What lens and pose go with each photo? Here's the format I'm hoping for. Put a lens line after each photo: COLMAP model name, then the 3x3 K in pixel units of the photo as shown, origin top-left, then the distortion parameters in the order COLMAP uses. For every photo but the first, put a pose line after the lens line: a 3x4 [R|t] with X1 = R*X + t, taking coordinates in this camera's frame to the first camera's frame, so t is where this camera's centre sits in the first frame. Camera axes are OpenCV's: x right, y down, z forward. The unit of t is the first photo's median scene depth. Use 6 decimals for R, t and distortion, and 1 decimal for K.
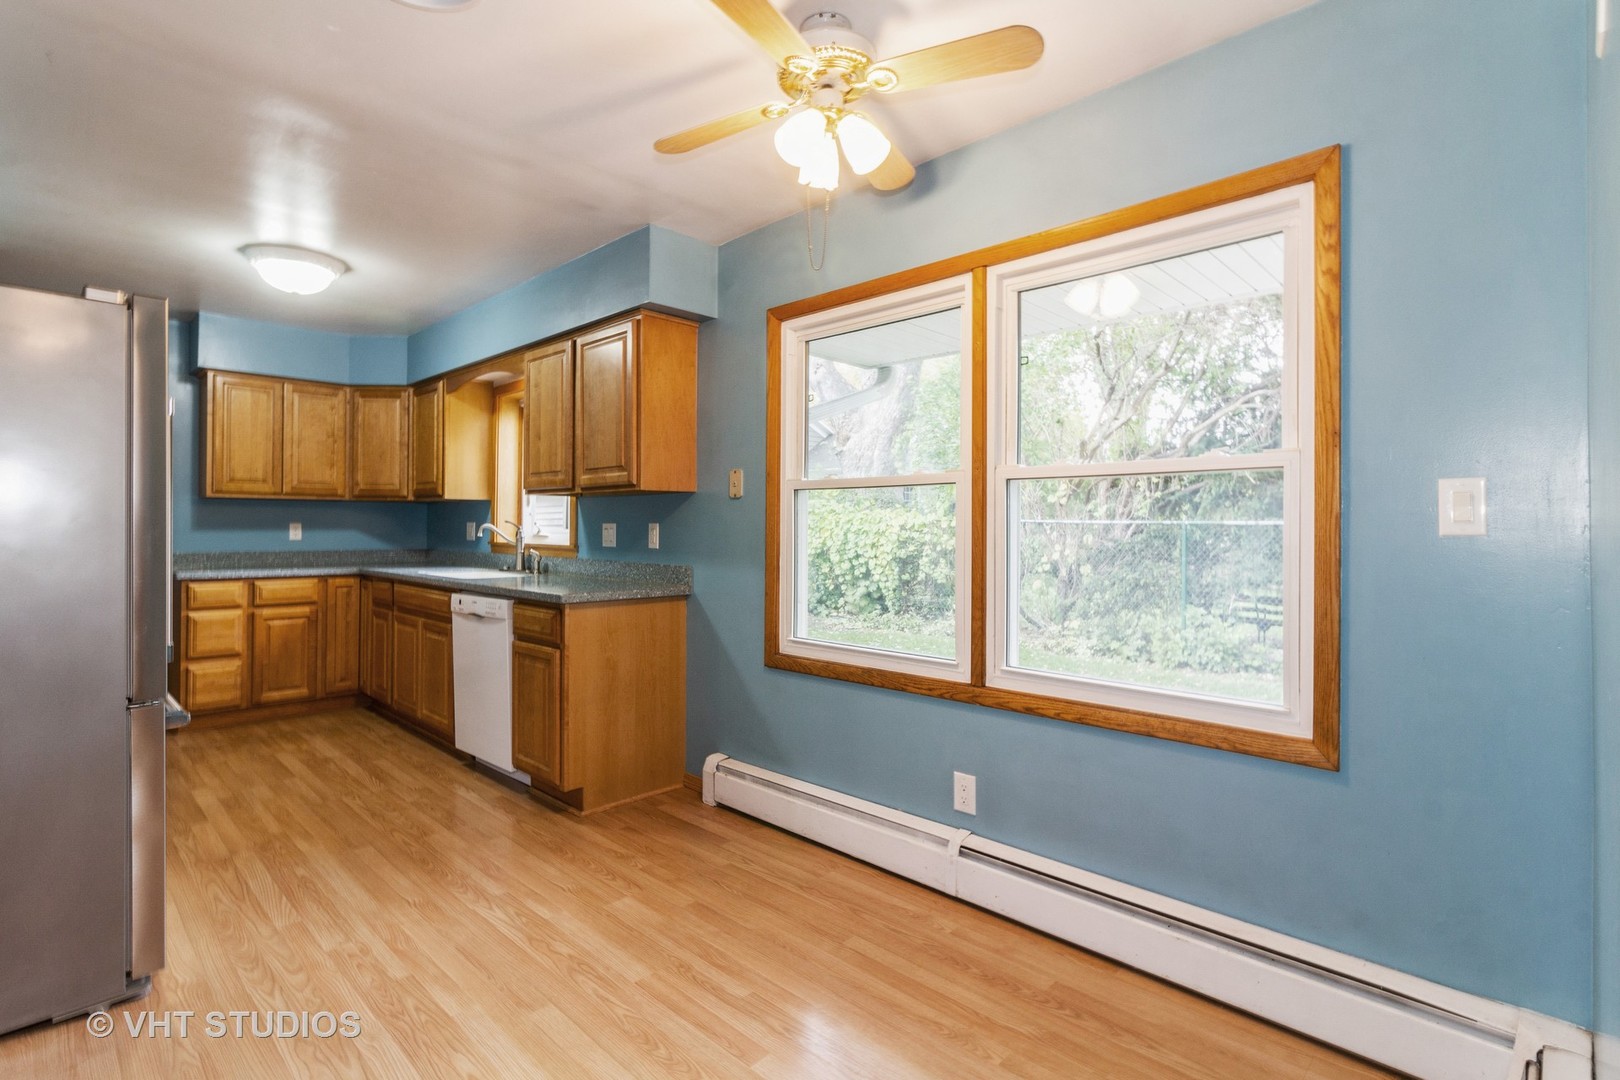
lens RADIAL K [[751.4, 0, 806.3], [0, 751.4, 533.2], [0, 0, 1]] dist [0.002126, 0.000949]
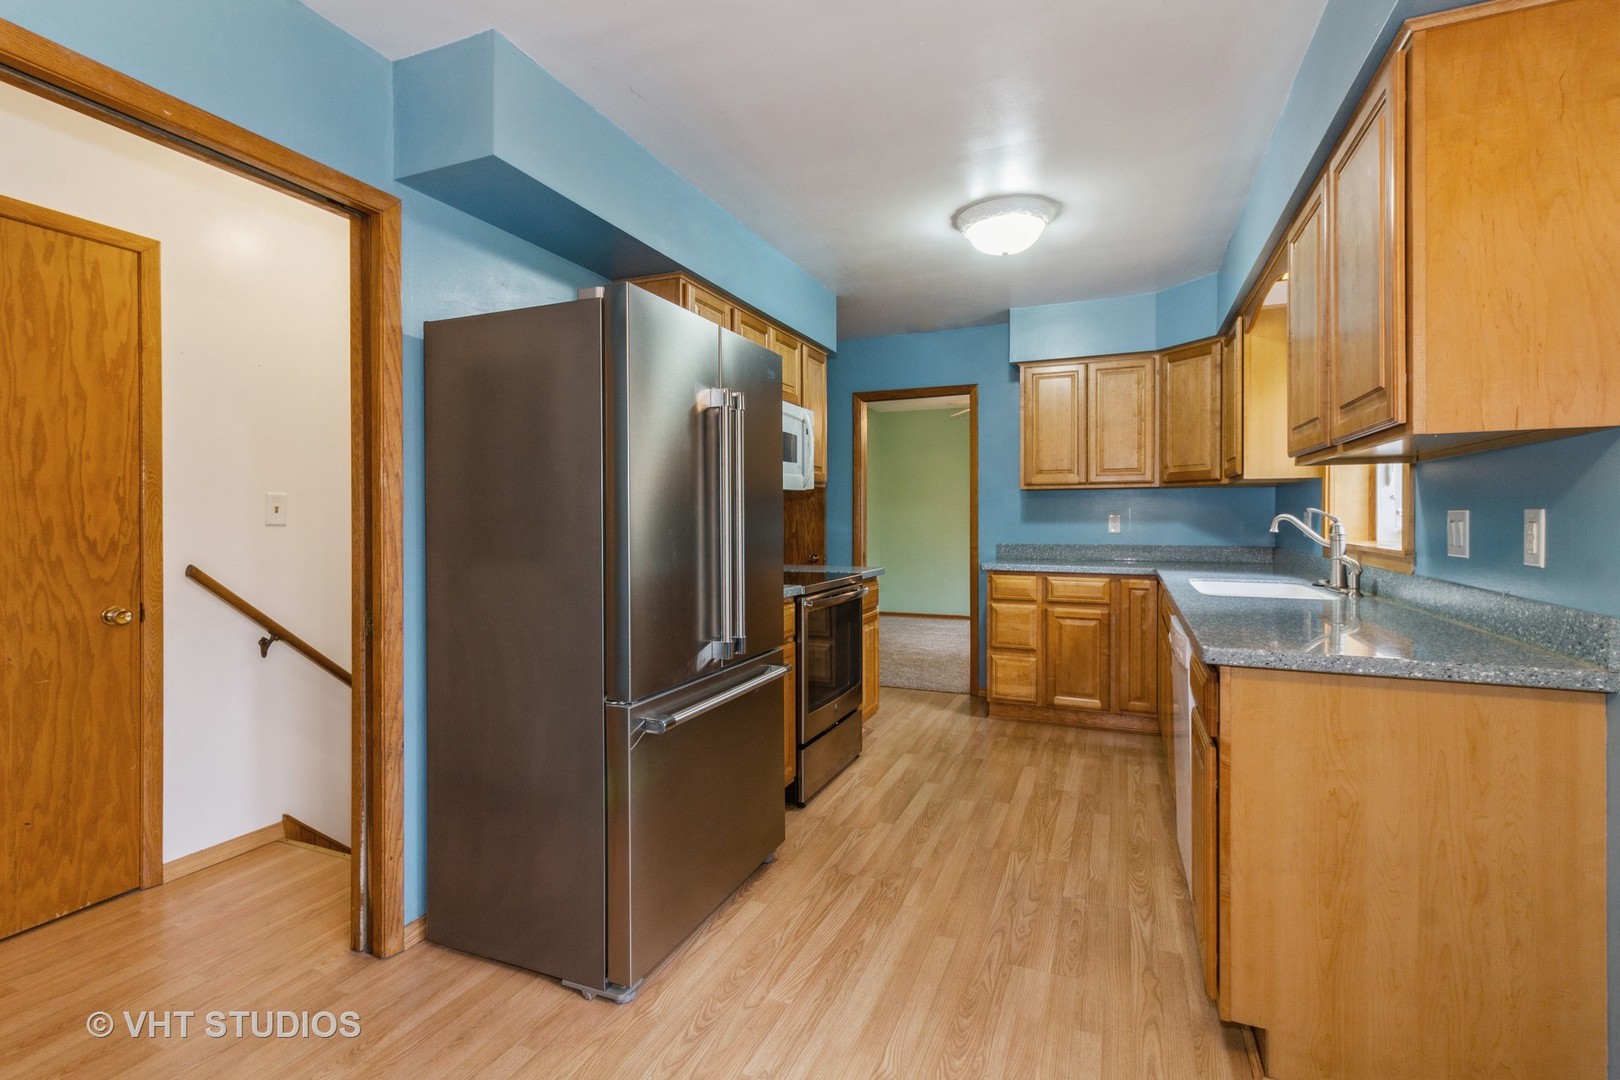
lens RADIAL K [[751.4, 0, 805.6], [0, 751.4, 530.8], [0, 0, 1]] dist [0.002126, 0.000949]
pose [[0.361439, 0.010993, -0.932331, 0.043212], [-0.003767, 0.999940, 0.010329, -0.002590], [0.932388, -0.000221, 0.361459, 0.372239]]
